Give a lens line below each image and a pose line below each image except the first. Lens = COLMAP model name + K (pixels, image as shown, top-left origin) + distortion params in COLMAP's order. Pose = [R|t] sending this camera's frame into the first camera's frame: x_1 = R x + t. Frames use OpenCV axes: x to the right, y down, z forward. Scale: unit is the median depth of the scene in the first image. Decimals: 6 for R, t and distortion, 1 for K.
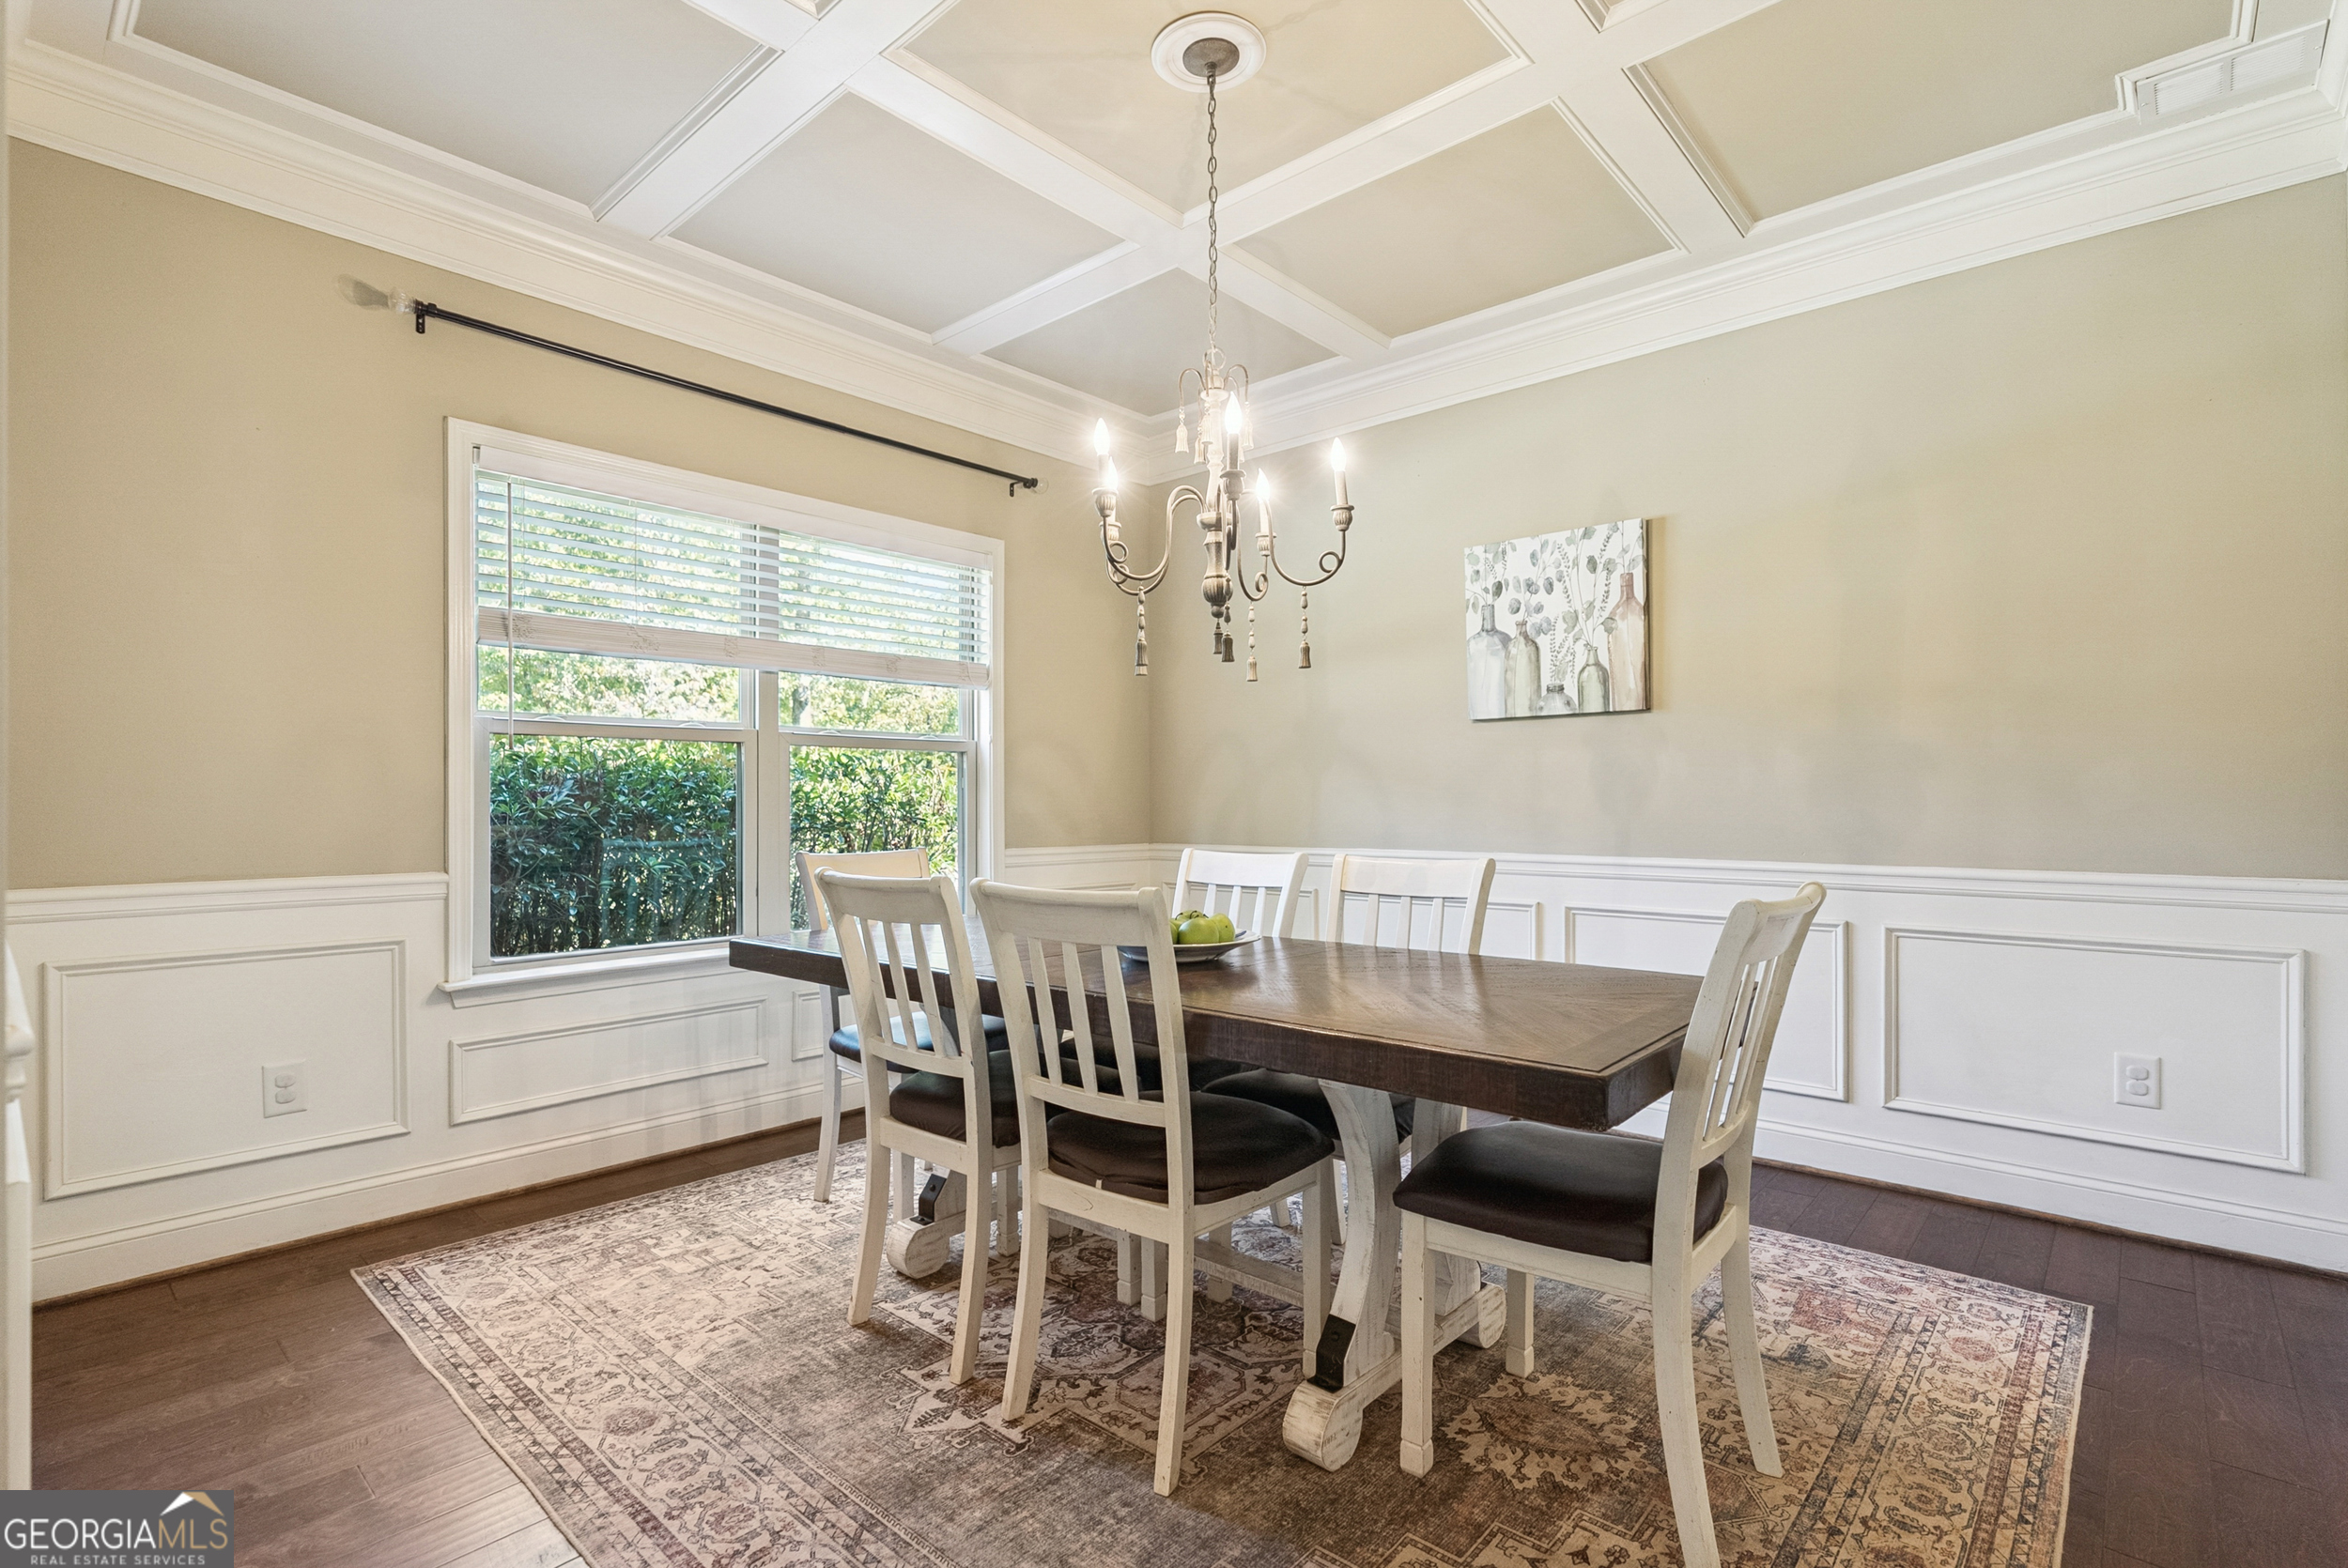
lens RADIAL K [[1081.8, 0, 1174.0], [0, 1081.8, 784.0], [0, 0, 1]] dist [-0.013893, 0.001366]
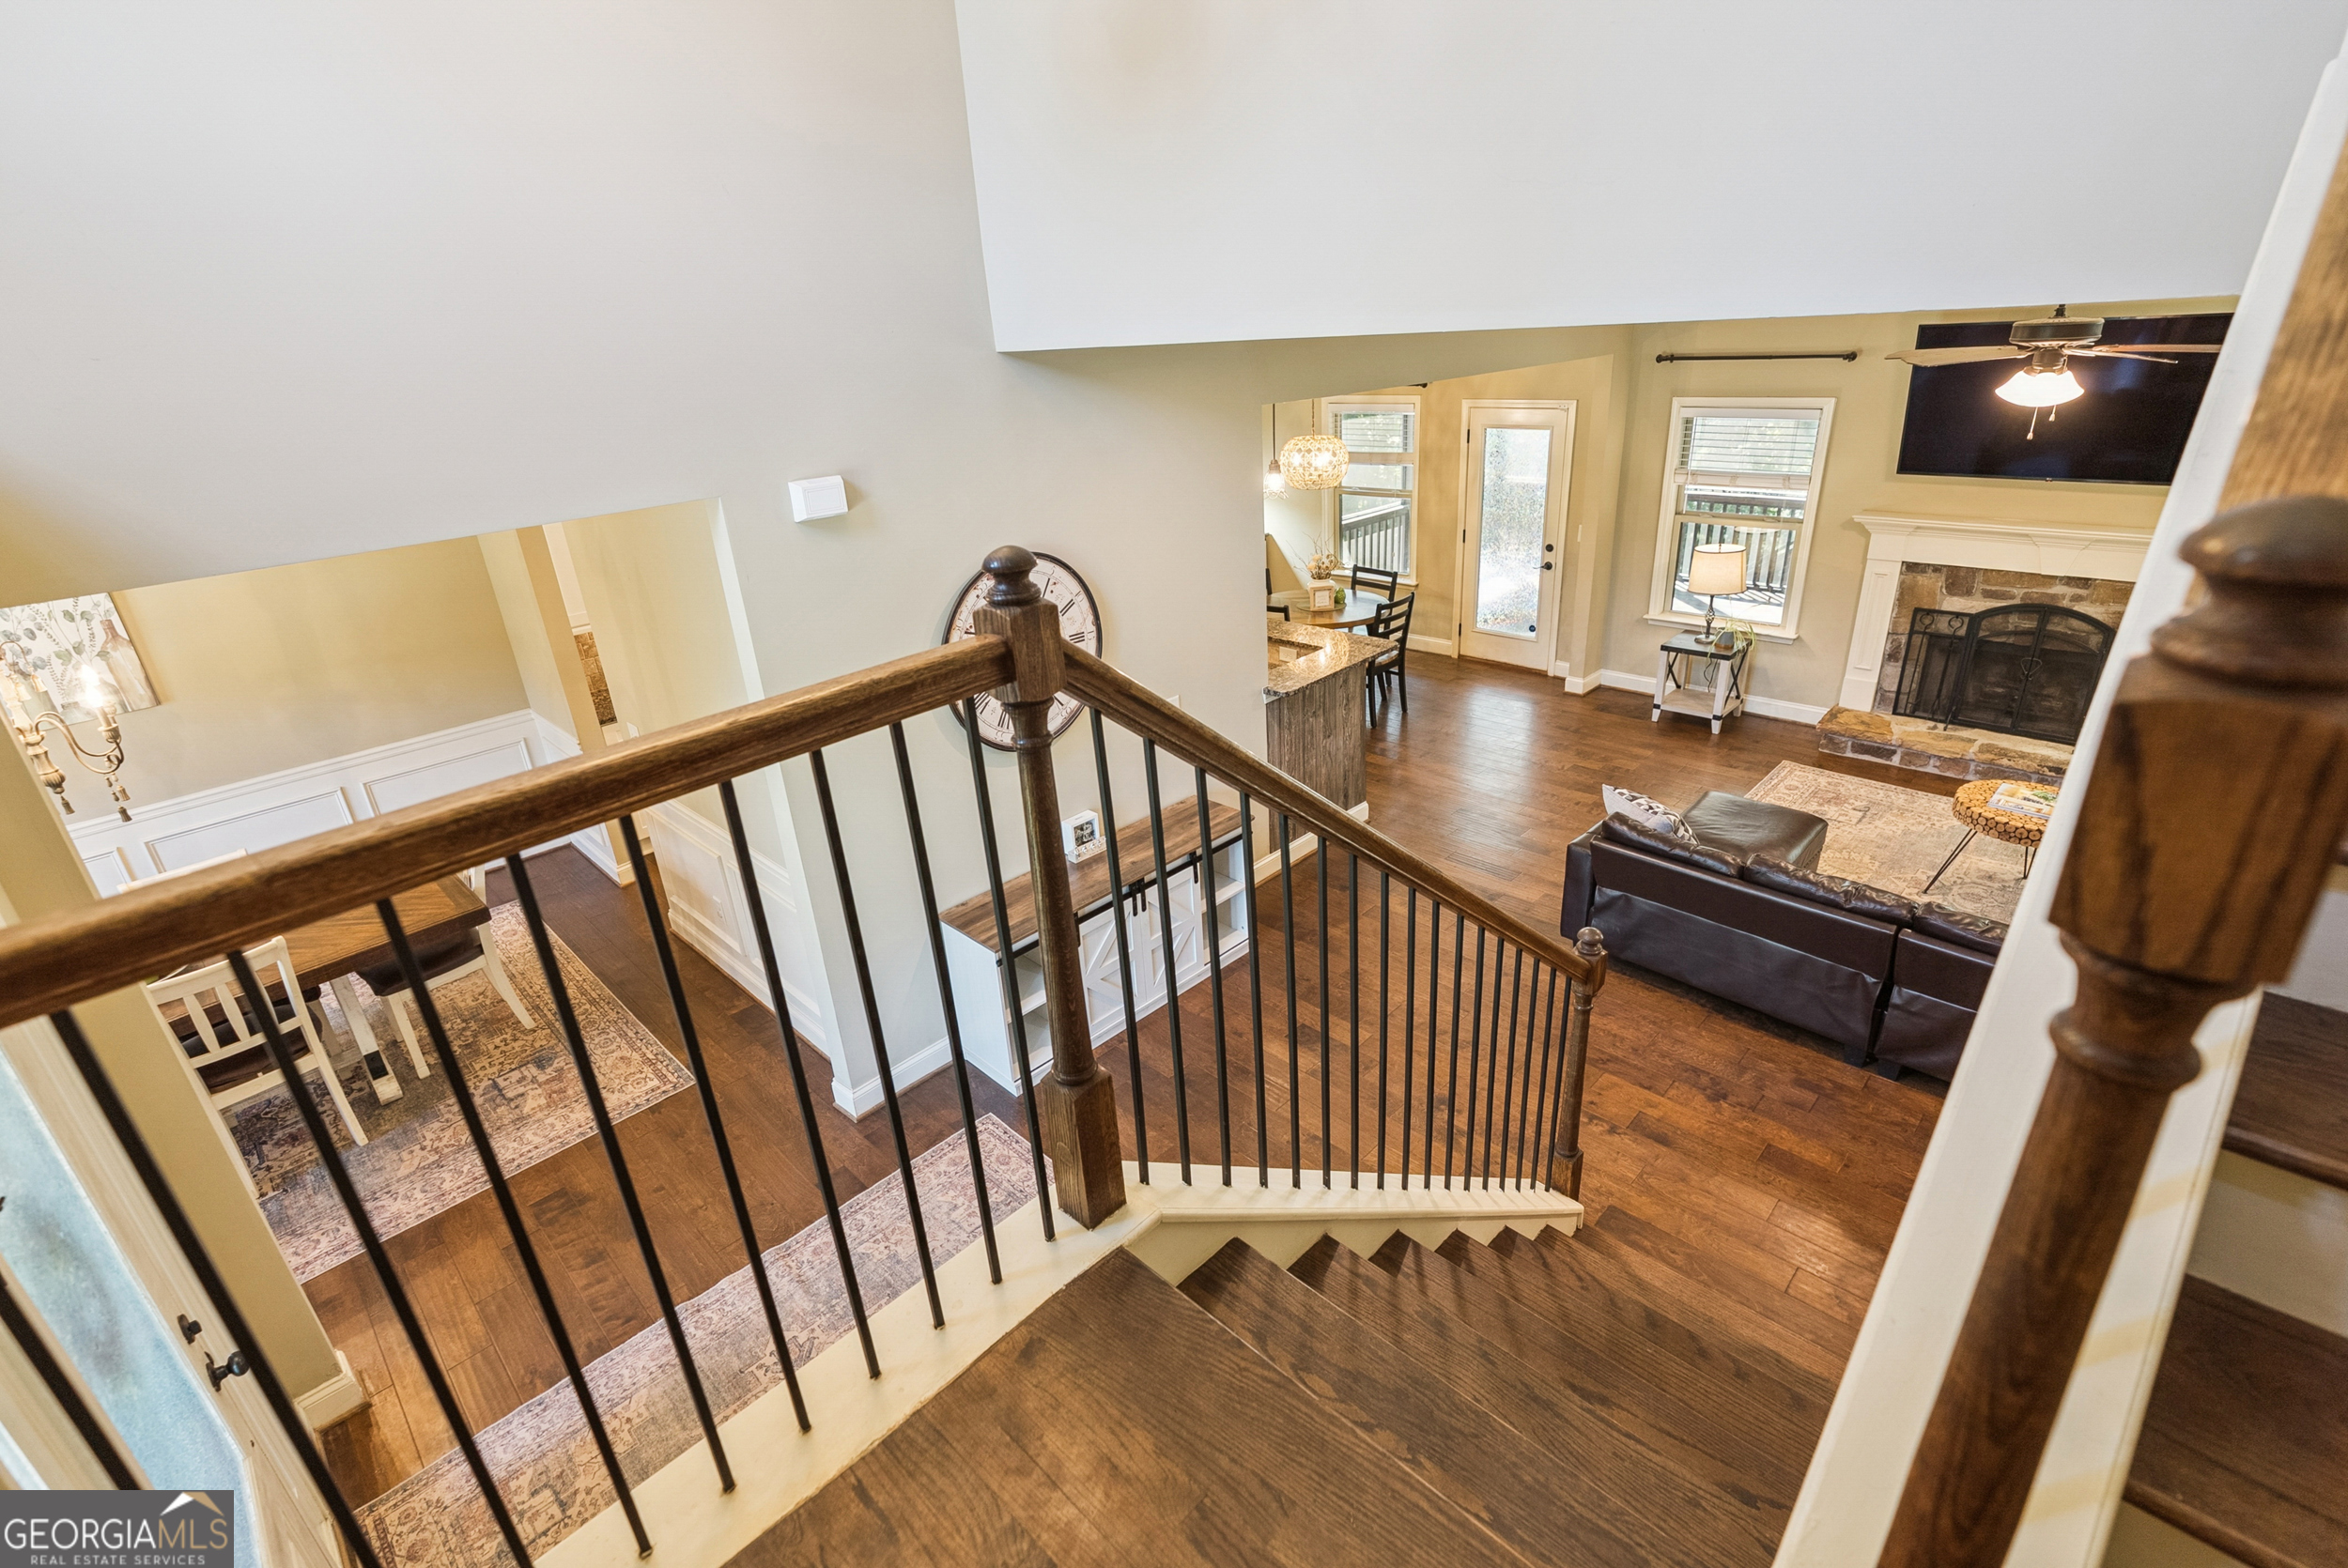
lens RADIAL K [[1081.8, 0, 1174.0], [0, 1081.8, 784.0], [0, 0, 1]] dist [-0.013893, 0.001366]
pose [[0.045895, -0.399806, 0.915450, -1.451982], [0.053498, 0.916084, 0.397401, -0.772365], [-0.997513, 0.030736, 0.063432, -0.817563]]
